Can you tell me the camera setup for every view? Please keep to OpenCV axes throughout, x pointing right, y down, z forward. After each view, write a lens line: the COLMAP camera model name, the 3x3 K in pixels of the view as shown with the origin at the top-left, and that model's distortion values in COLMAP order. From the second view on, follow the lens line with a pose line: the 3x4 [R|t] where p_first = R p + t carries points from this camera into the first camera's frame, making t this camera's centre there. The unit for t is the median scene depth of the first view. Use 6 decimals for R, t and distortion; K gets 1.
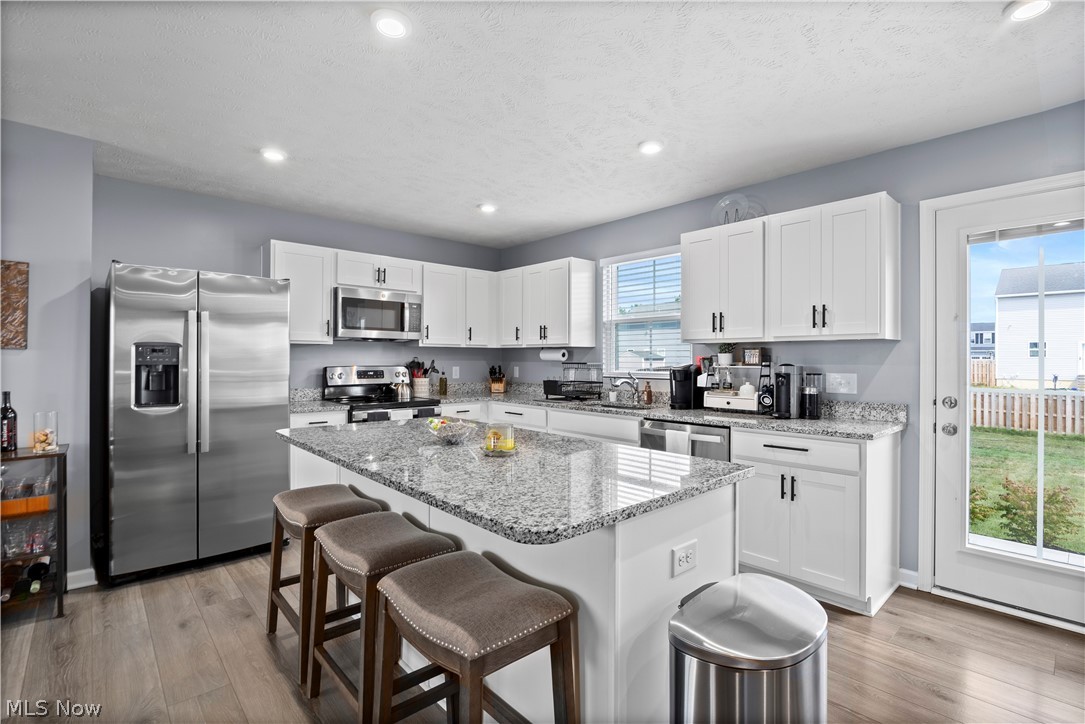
lens RADIAL K [[500.3, 0, 538.2], [0, 500.3, 358.0], [0, 0, 1]] dist [-0.017522, 0.000292]
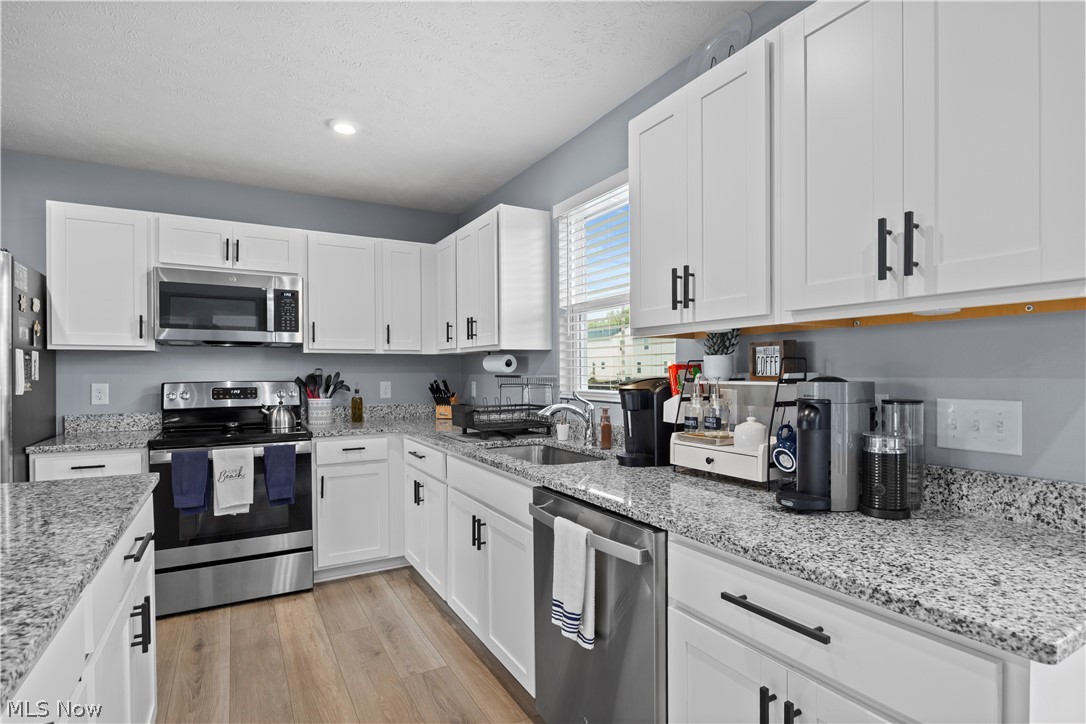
lens RADIAL K [[535.2, 0, 543.1], [0, 535.2, 376.2], [0, 0, 1]] dist [-0.012977, 0.001313]
pose [[0.977336, -0.004703, -0.211642, 0.338367], [0.007160, 0.999916, 0.010845, 0.004677], [0.211573, -0.012114, 0.977287, 0.483225]]
